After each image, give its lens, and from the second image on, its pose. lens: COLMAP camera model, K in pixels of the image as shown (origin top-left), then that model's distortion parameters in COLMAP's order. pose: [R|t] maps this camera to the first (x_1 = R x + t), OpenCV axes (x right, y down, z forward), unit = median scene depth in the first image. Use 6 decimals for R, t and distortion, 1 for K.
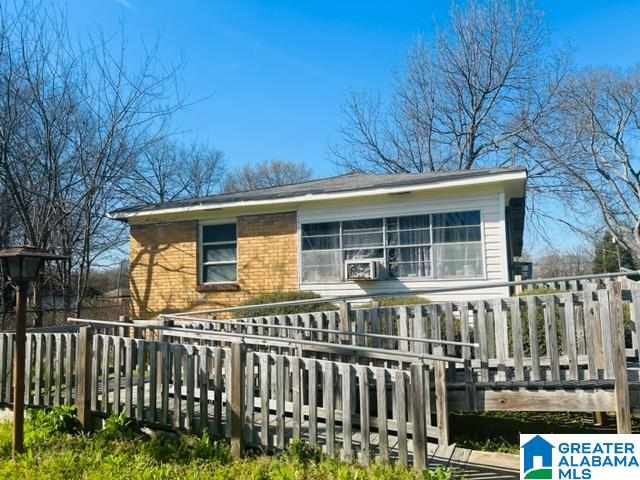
lens RADIAL K [[487.5, 0, 321.0], [0, 487.5, 240.9], [0, 0, 1]] dist [0.039170, -0.015188]
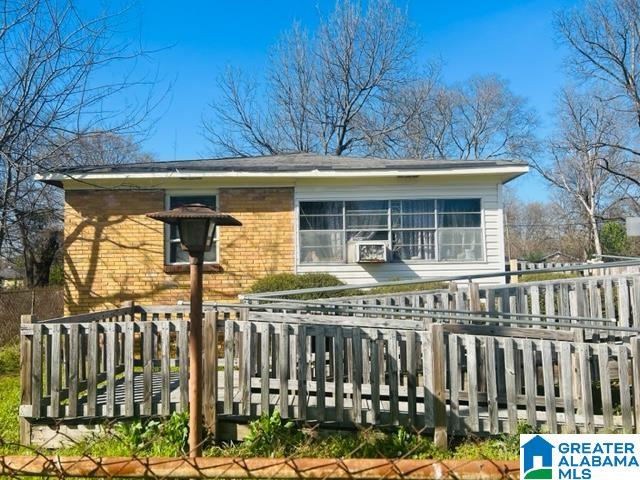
lens RADIAL K [[487.5, 0, 320.2], [0, 487.5, 240.0], [0, 0, 1]] dist [0.039170, -0.015188]
pose [[0.926713, 0.032686, 0.374347, -0.356596], [-0.041987, 0.998978, 0.016714, 0.022416], [-0.373418, -0.031207, 0.927138, 0.119118]]
